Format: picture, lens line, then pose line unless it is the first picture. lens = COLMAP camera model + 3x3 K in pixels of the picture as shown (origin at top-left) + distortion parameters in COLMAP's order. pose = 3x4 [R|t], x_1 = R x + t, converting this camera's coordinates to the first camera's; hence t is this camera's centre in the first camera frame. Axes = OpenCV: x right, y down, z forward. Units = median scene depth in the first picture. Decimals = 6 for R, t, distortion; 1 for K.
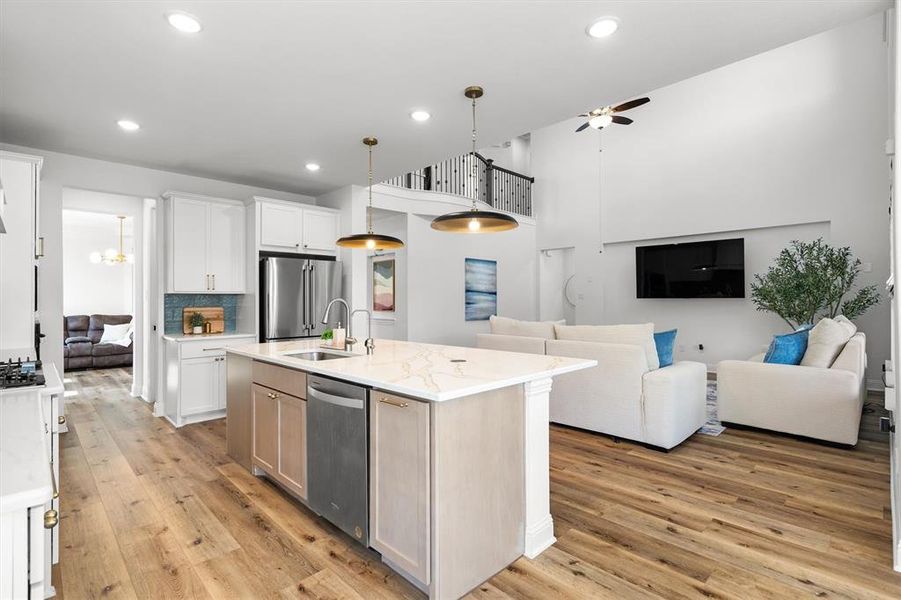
lens RADIAL K [[427.7, 0, 455.5], [0, 427.7, 298.7], [0, 0, 1]] dist [-0.005671, 0.001268]
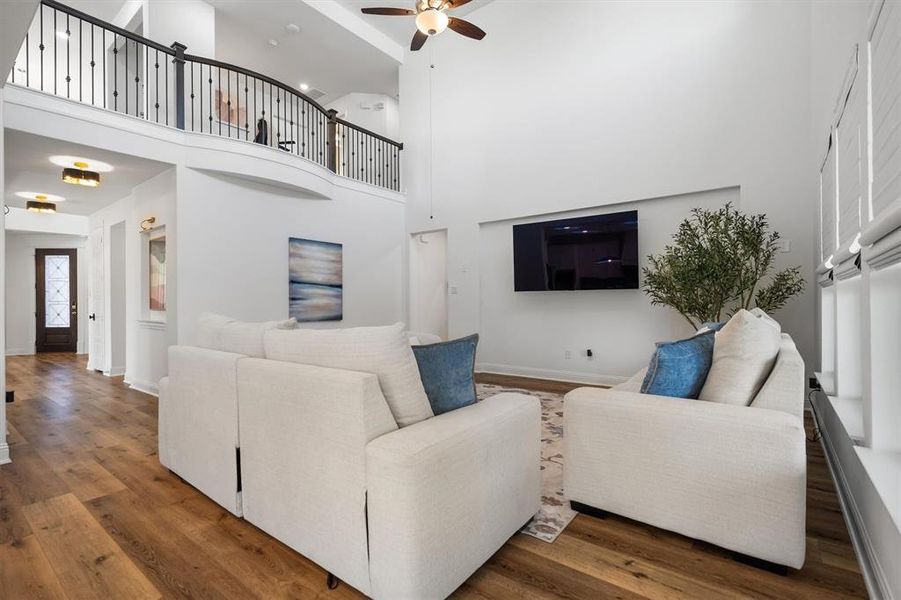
lens RADIAL K [[427.7, 0, 449.4], [0, 427.7, 300.6], [0, 0, 1]] dist [-0.005671, 0.001268]
pose [[0.990852, -0.005561, 0.134836, 0.258629], [0.005338, 0.999984, 0.002012, 0.017988], [-0.134845, -0.001274, 0.990866, 0.310966]]
